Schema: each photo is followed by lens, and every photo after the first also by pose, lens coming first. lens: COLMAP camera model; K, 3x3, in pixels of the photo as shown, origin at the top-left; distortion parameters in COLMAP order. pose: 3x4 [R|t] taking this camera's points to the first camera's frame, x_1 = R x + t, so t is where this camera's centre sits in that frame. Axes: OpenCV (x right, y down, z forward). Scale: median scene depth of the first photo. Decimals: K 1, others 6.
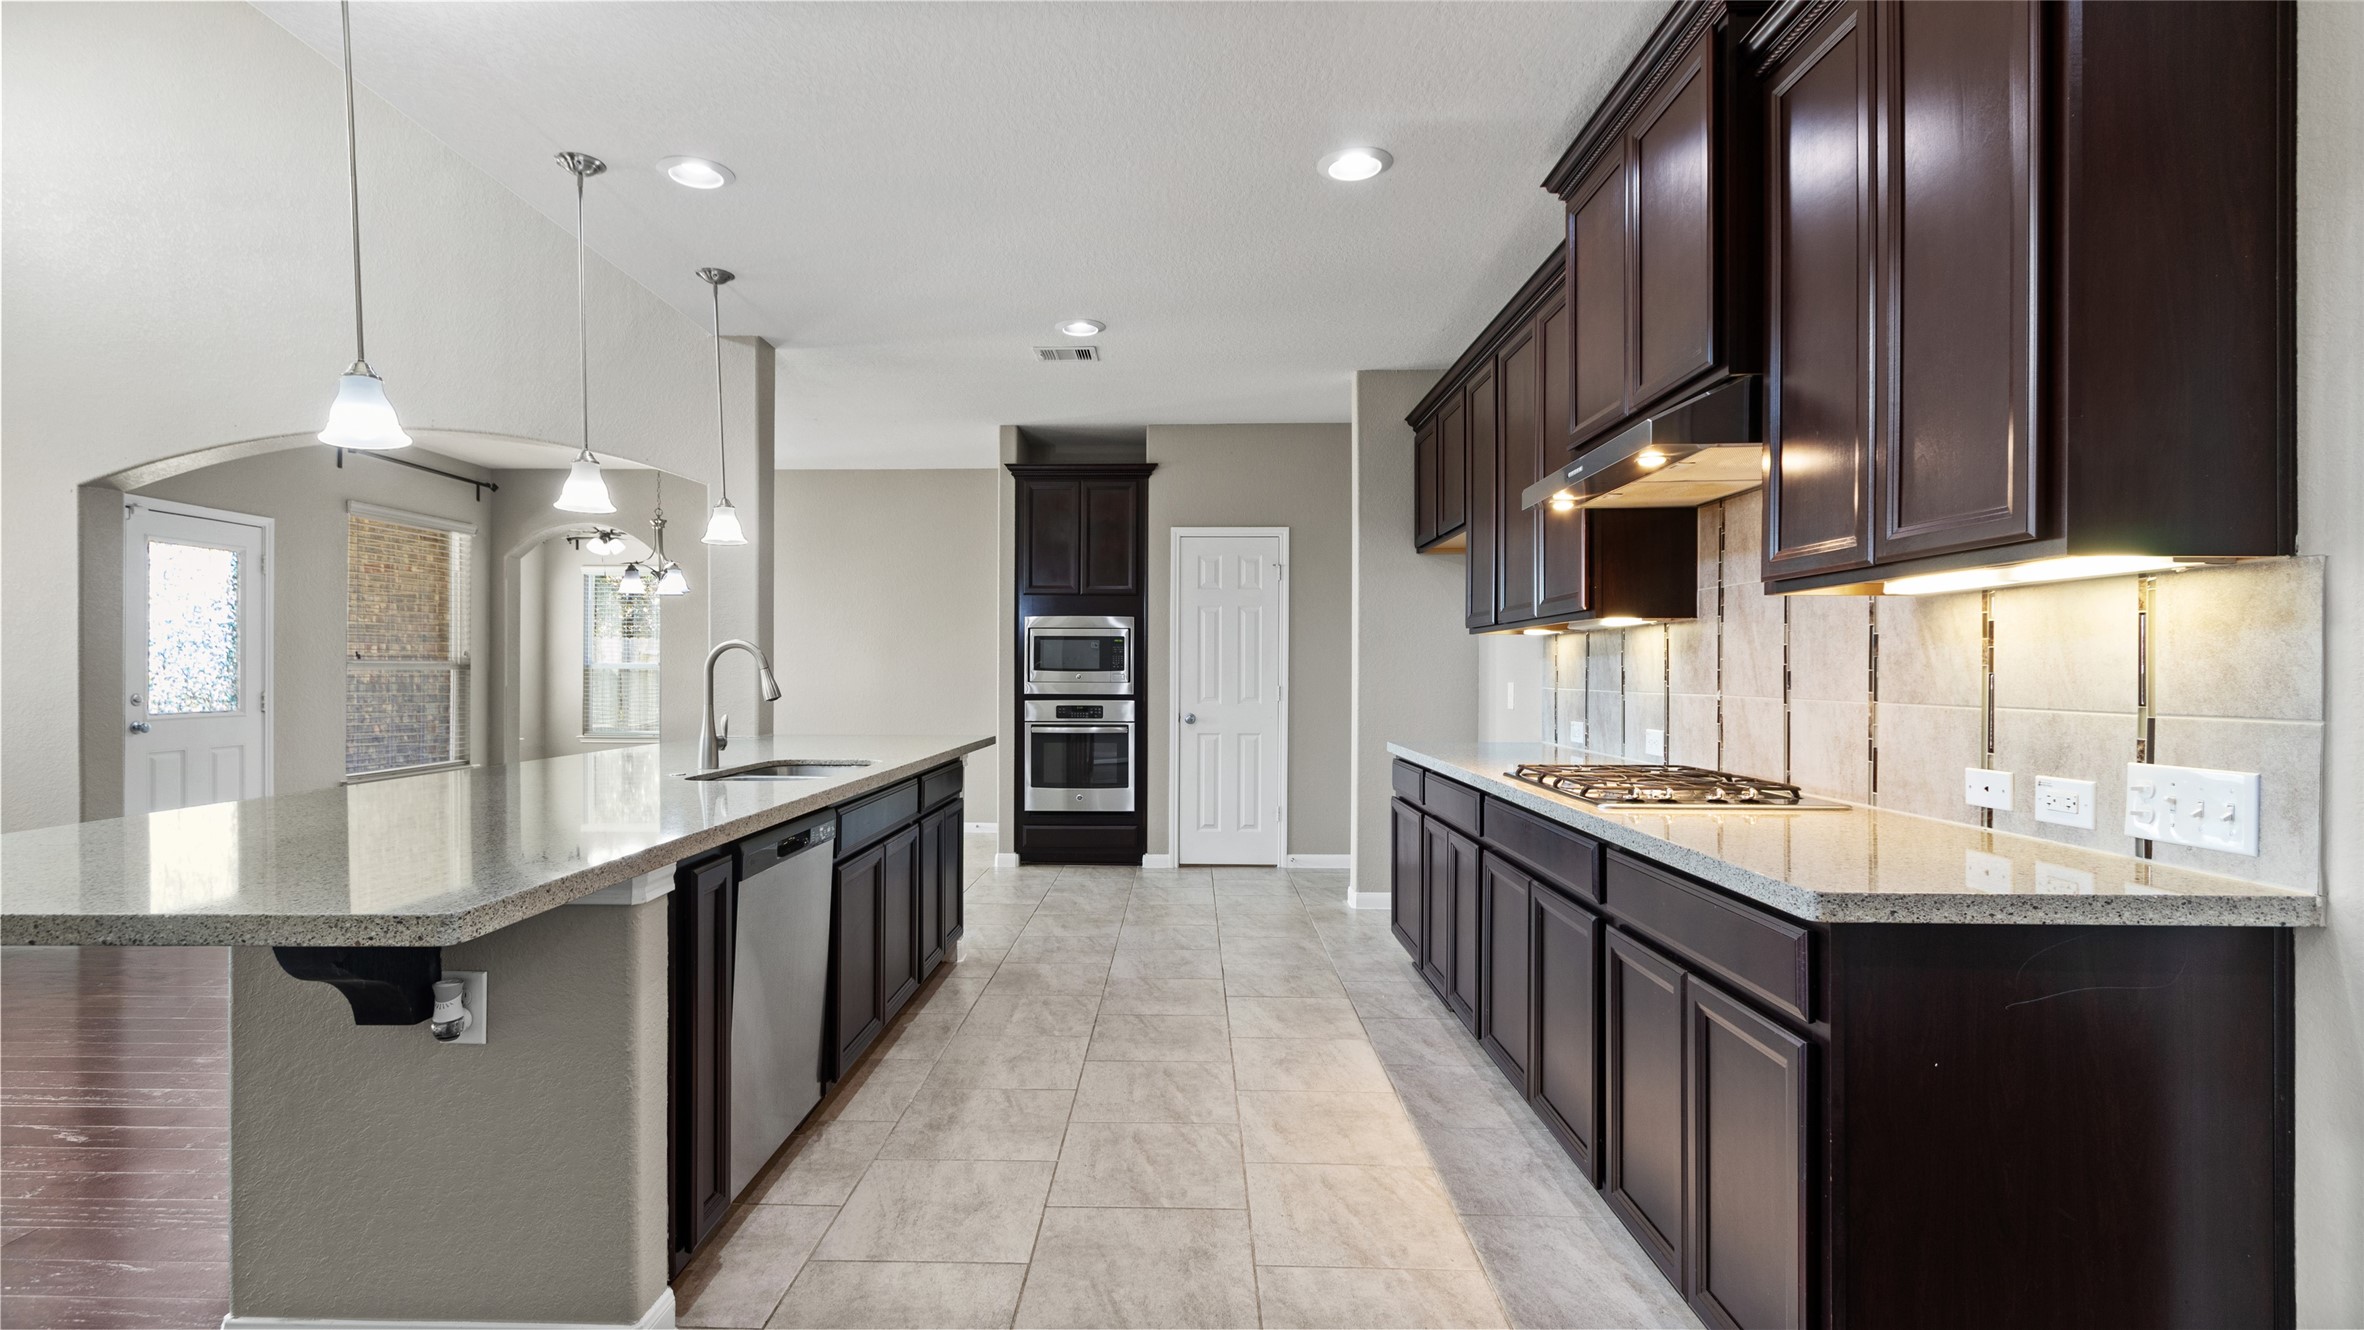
lens RADIAL K [[1095.4, 0, 1147.0], [0, 1095.4, 672.2], [0, 0, 1]] dist [0.015849, -0.009641]
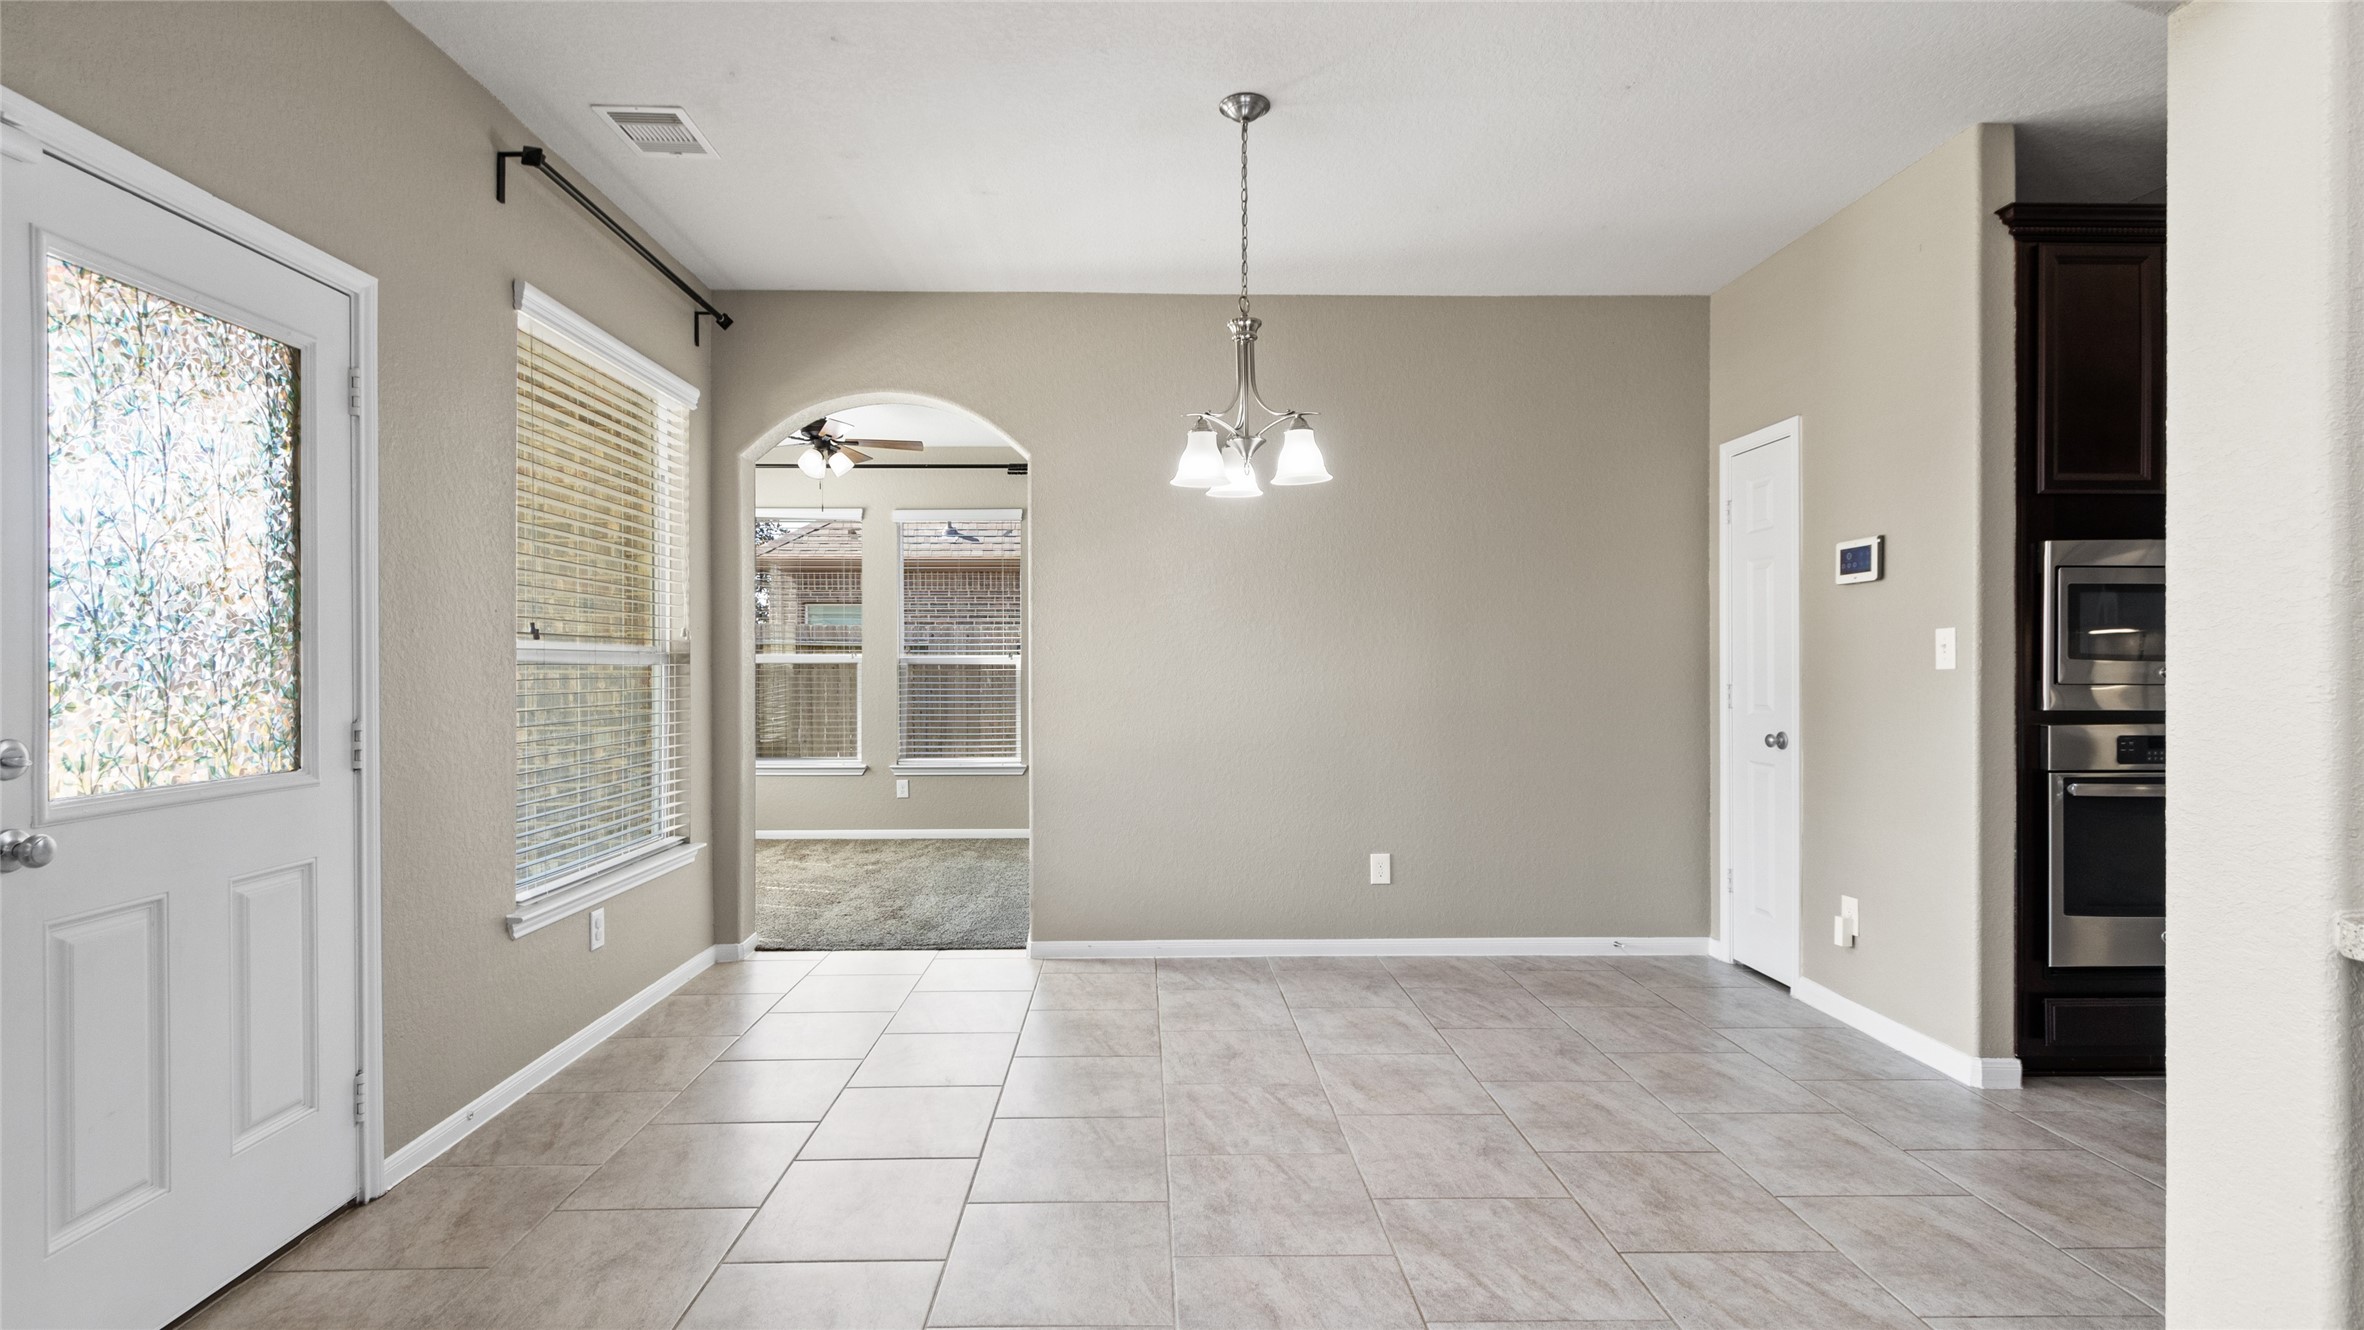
lens RADIAL K [[1095.4, 0, 1147.0], [0, 1095.4, 672.2], [0, 0, 1]] dist [0.015849, -0.009641]
pose [[0.998630, -0.003048, 0.052242, -0.904020], [0.002788, 0.999983, 0.005044, -0.000023], [-0.052256, -0.004892, 0.998622, 0.994142]]
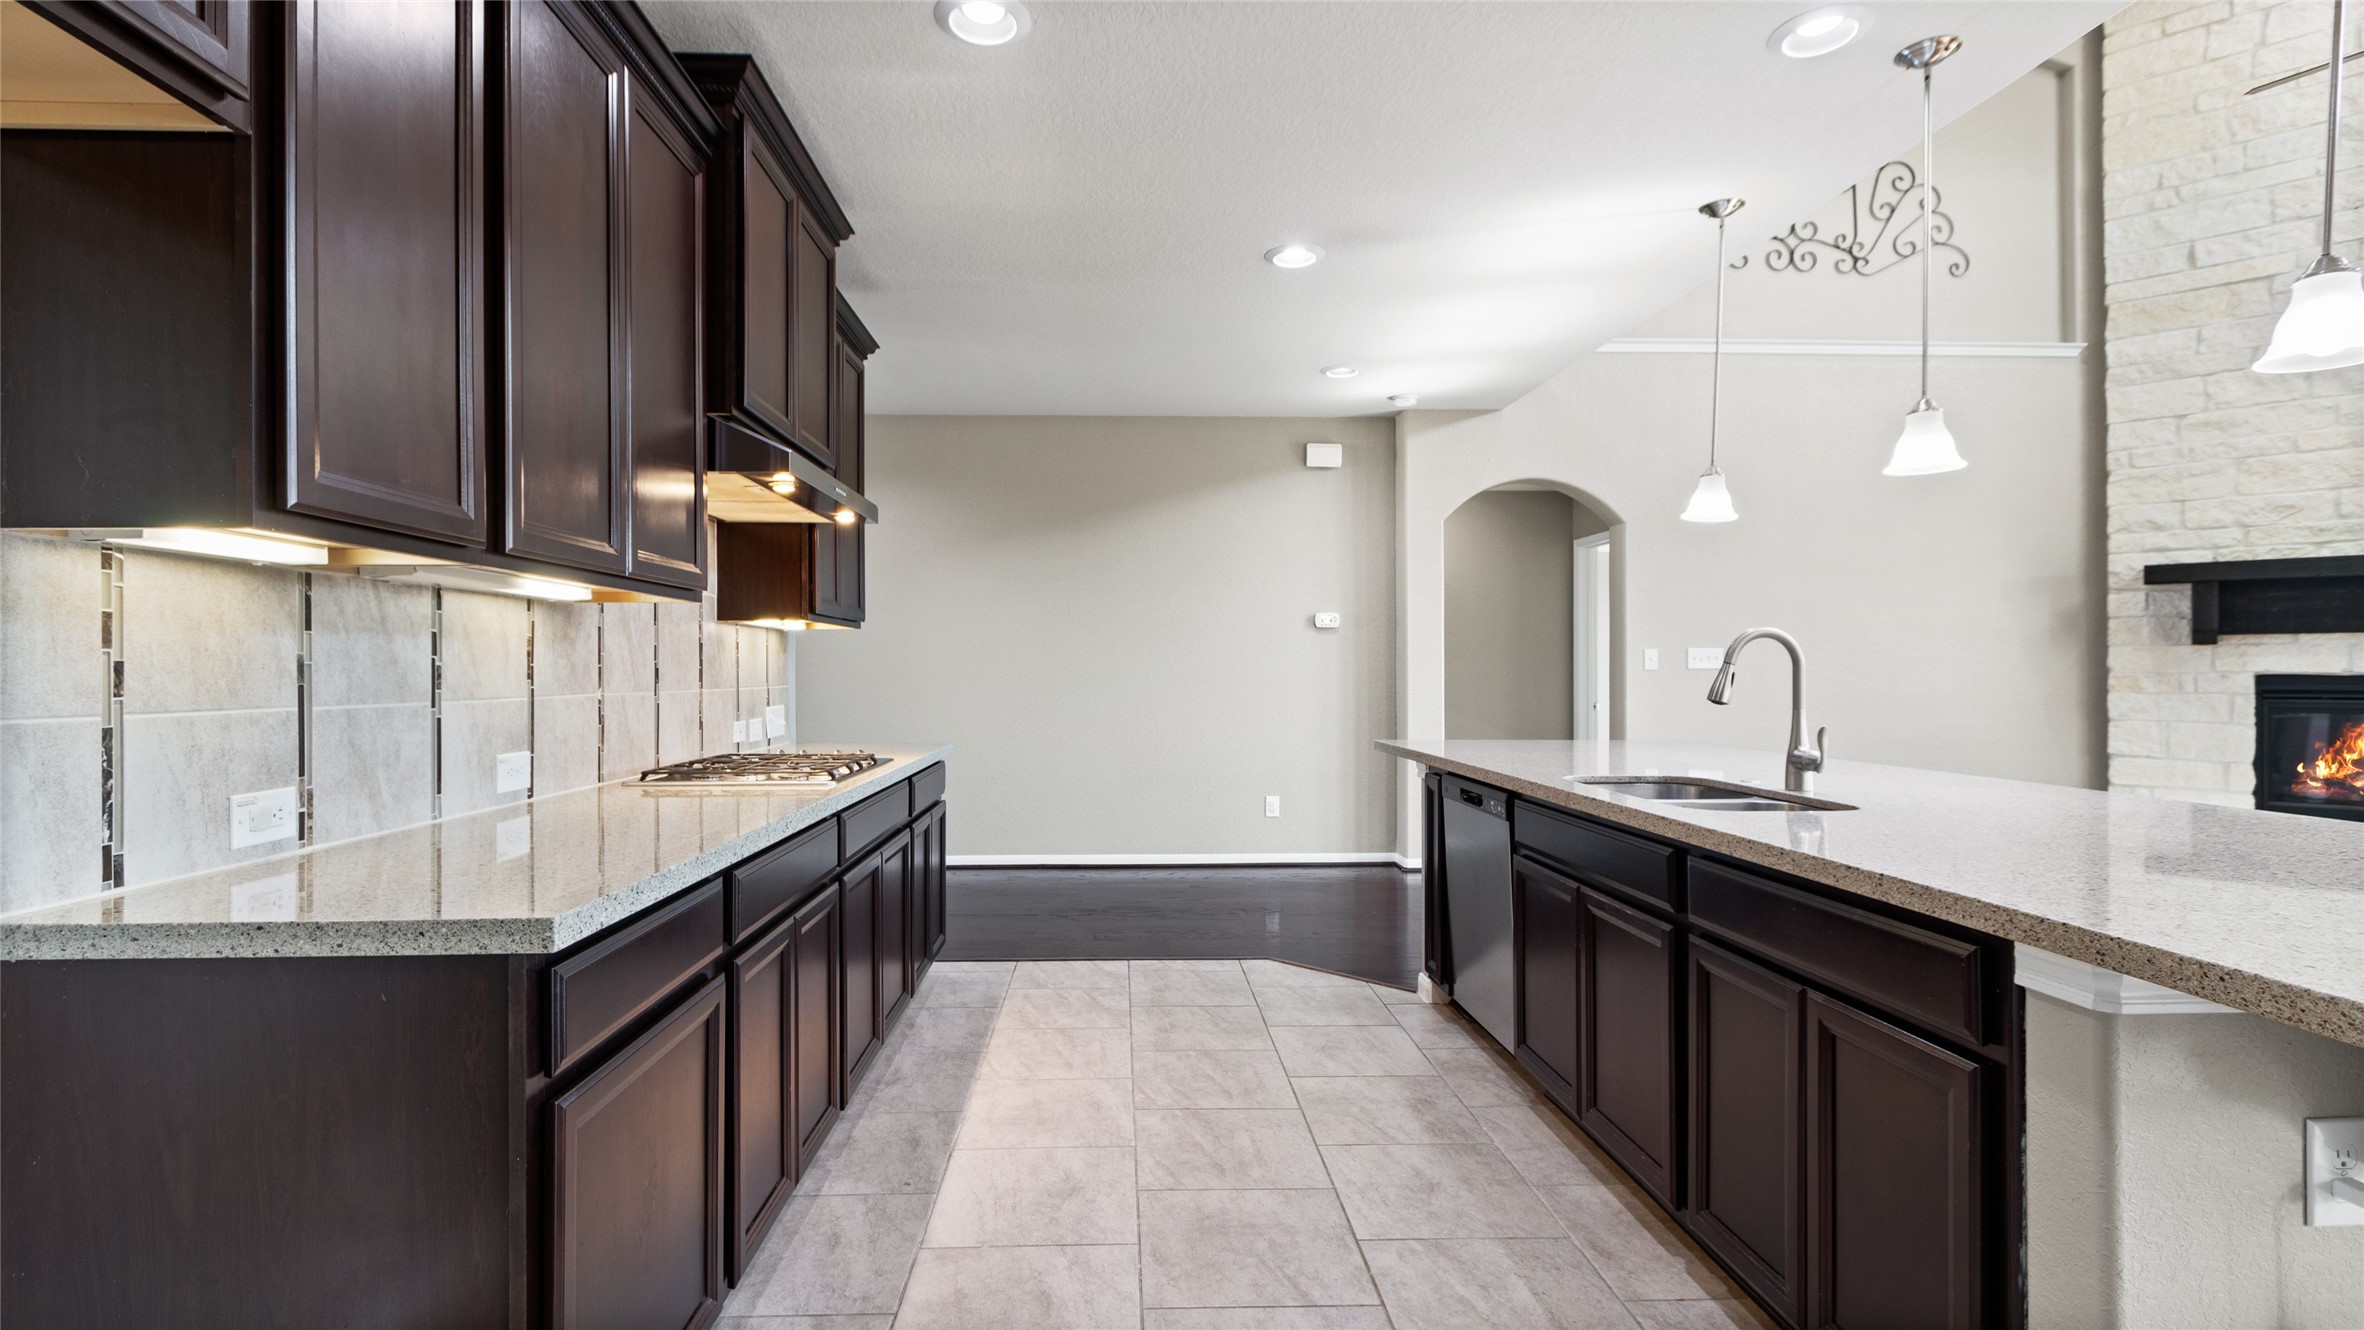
lens RADIAL K [[1095.4, 0, 1147.0], [0, 1095.4, 672.2], [0, 0, 1]] dist [0.015849, -0.009641]
pose [[-0.997753, -0.000678, -0.066996, 0.108778], [-0.000940, 0.999992, 0.003879, -0.000253], [0.066992, 0.003933, -0.997746, 1.560646]]
